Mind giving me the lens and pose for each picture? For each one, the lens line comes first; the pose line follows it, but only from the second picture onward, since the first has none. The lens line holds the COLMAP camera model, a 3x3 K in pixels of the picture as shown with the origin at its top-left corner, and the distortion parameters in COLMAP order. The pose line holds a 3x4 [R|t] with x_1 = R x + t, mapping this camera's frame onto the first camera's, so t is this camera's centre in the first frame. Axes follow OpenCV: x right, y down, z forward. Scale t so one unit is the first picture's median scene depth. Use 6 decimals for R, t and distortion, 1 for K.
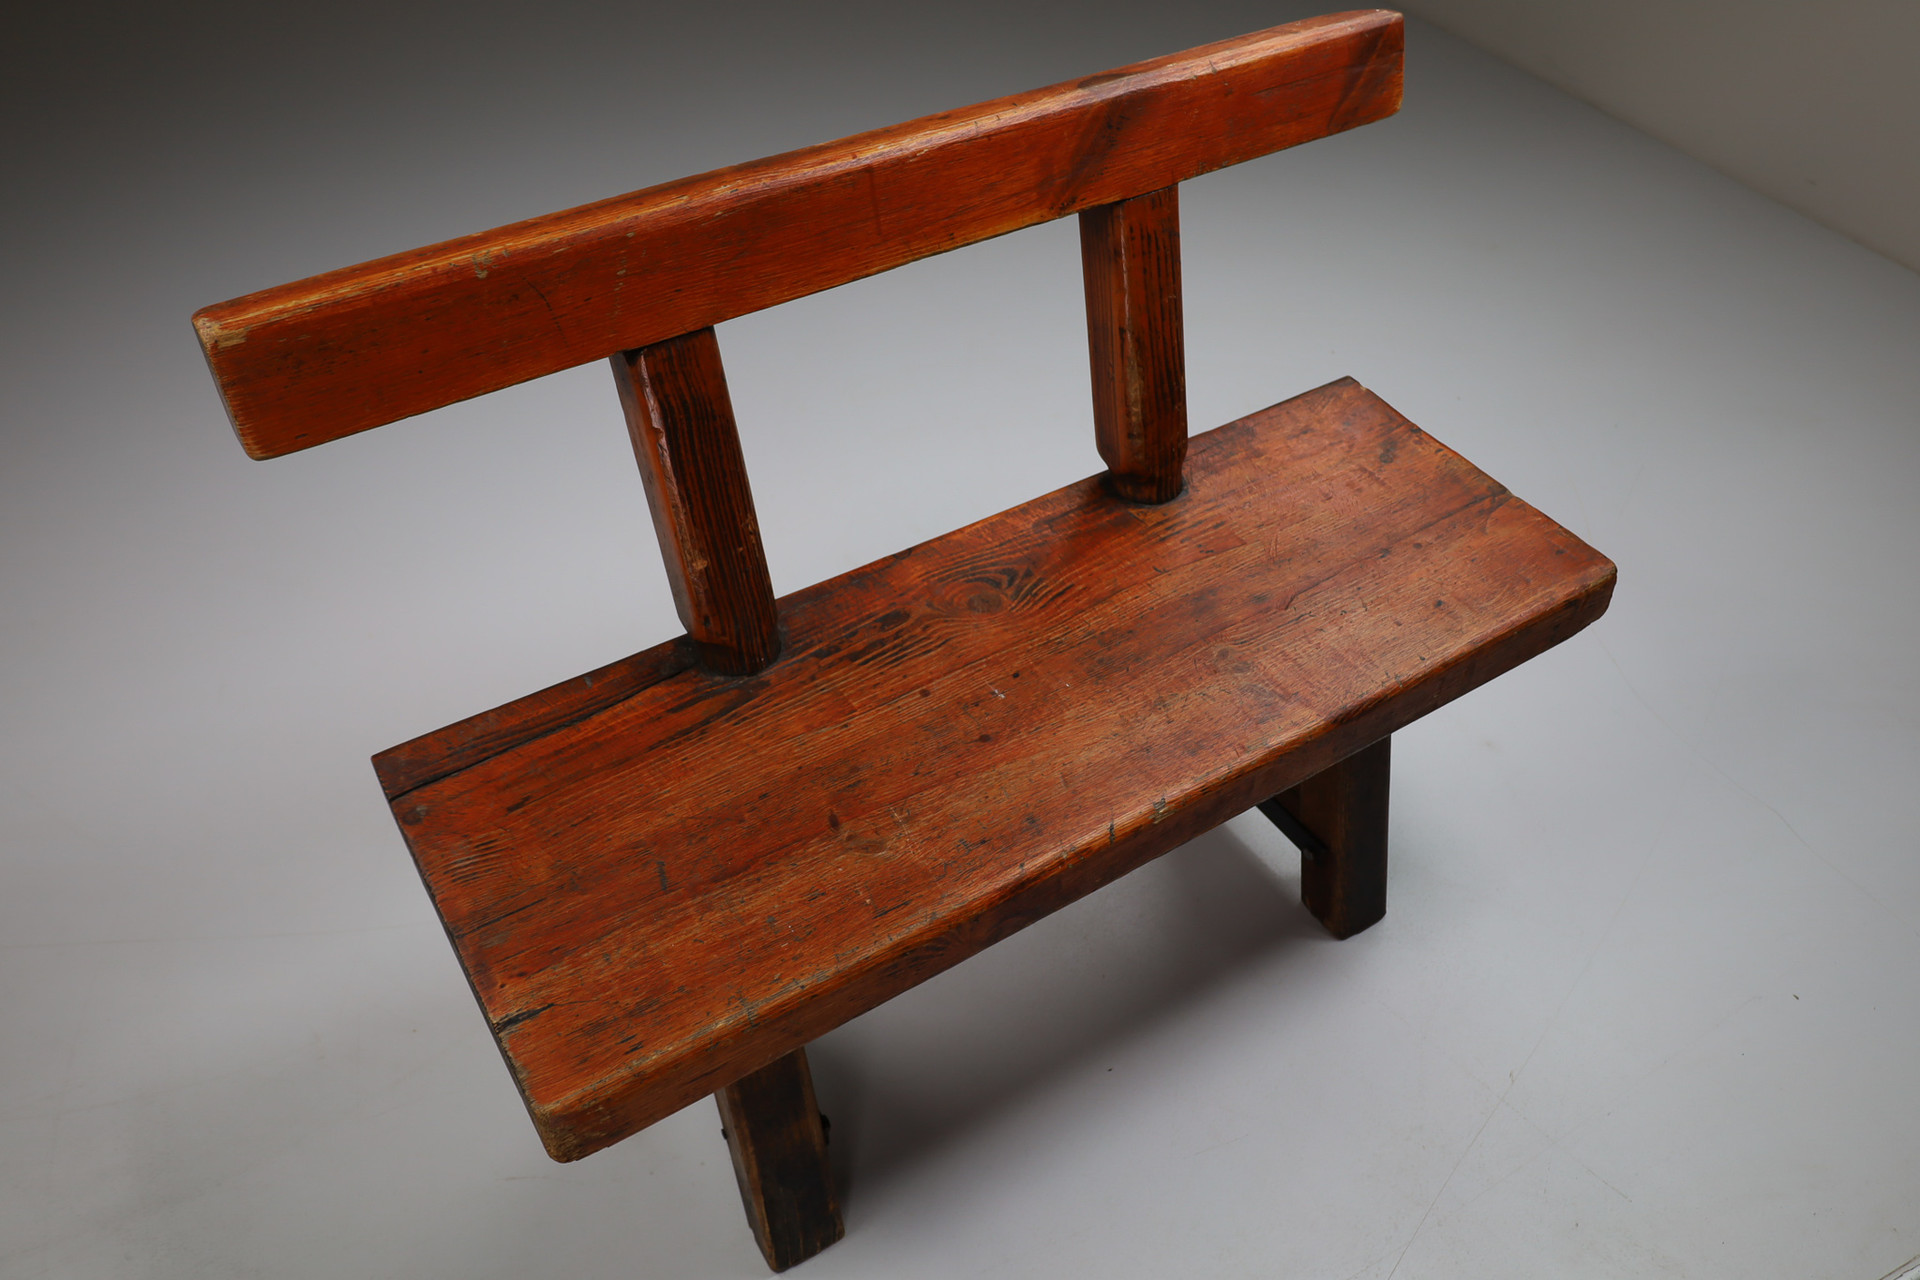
lens RADIAL K [[1473.9, 0, 962.9], [0, 1473.9, 611.9], [0, 0, 1]] dist [-0.012761, -0.002273]
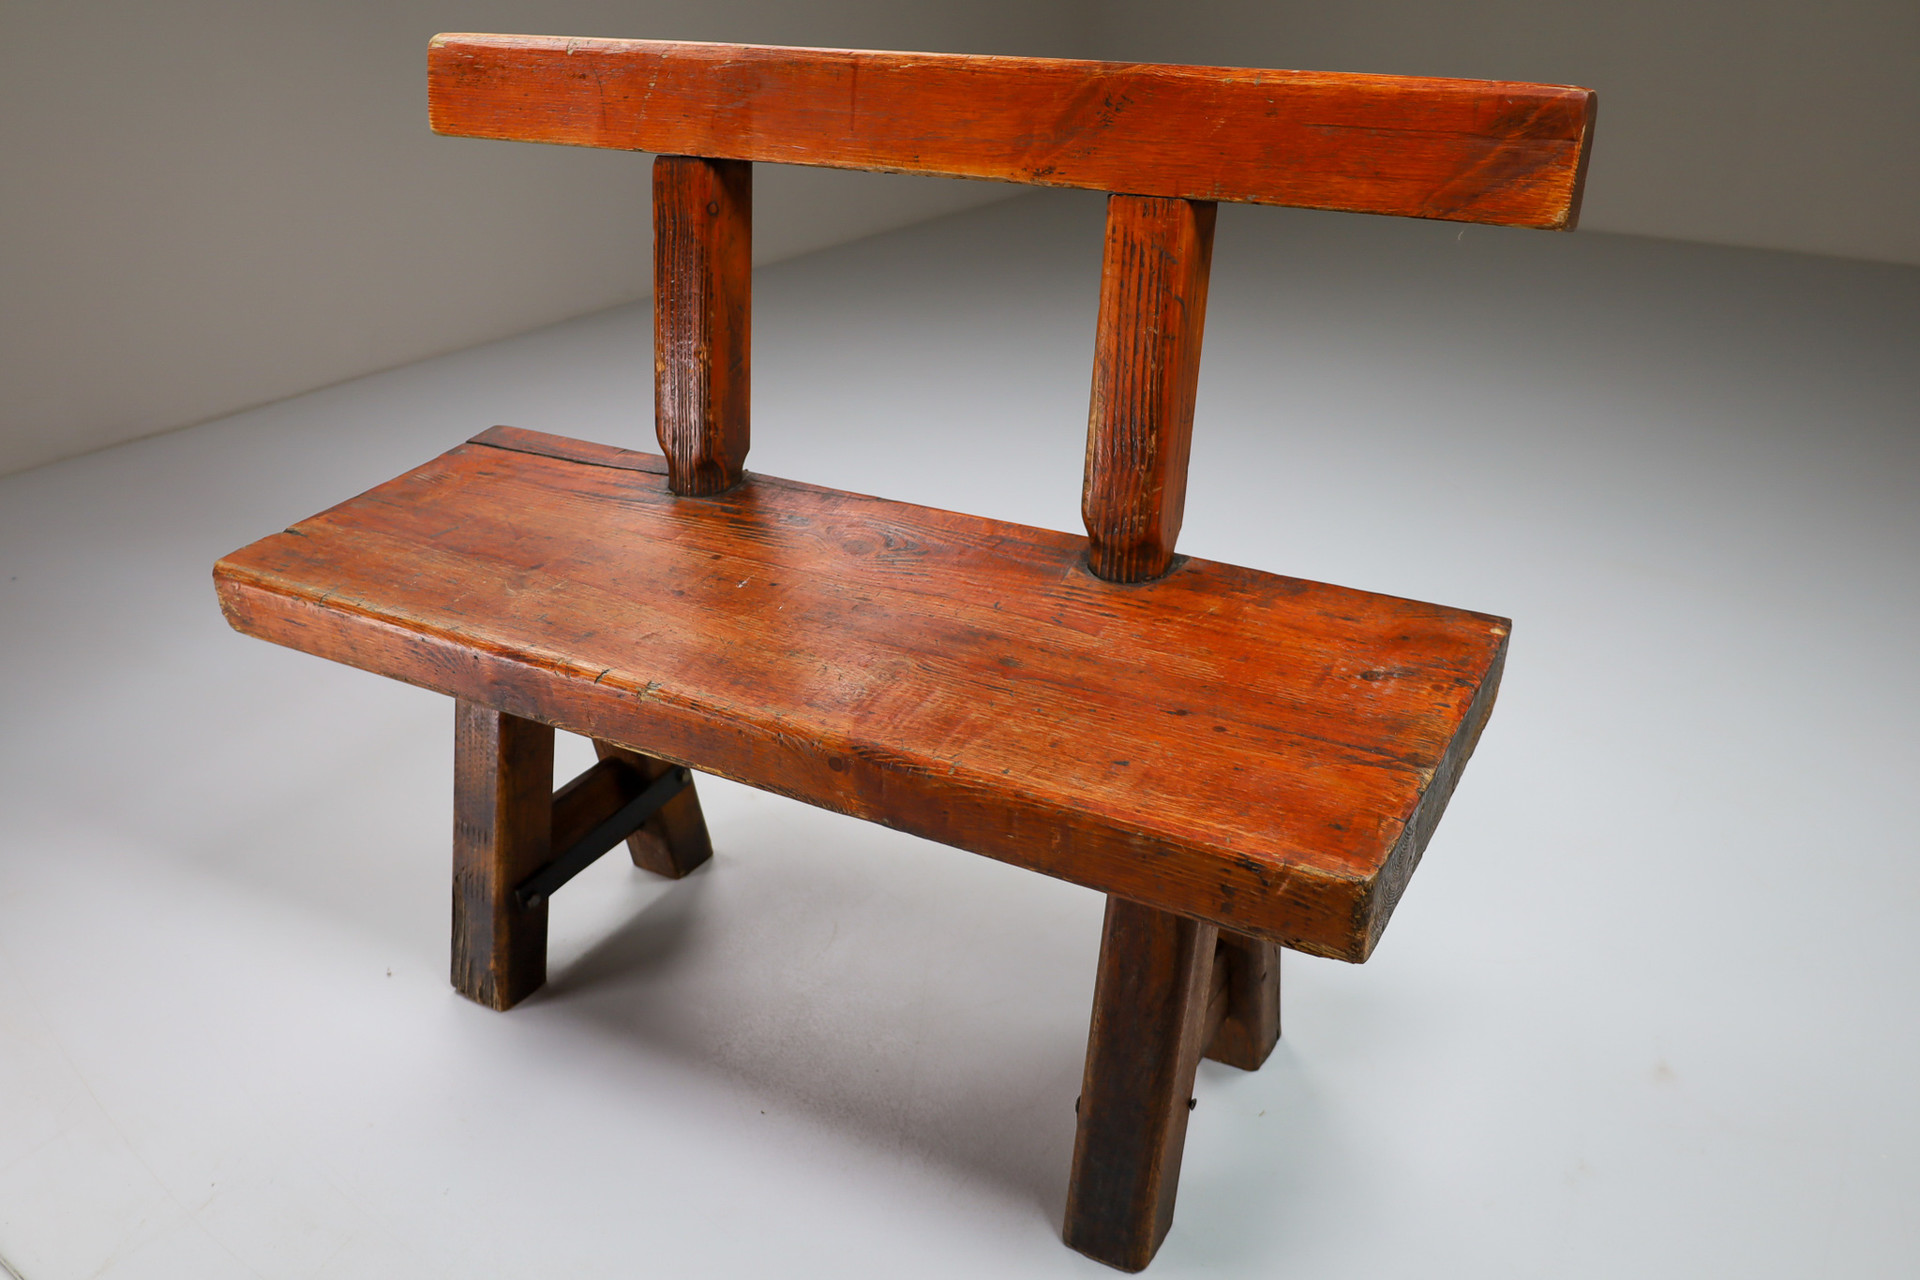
lens RADIAL K [[1516.7, 0, 960.2], [0, 1516.7, 702.2], [0, 0, 1]] dist [-0.052103, 0.002253]
pose [[0.482017, 0.422164, -0.767748, 0.886364], [-0.563261, 0.820502, 0.097539, -0.061148], [0.671116, 0.385427, 0.633285, 0.467282]]
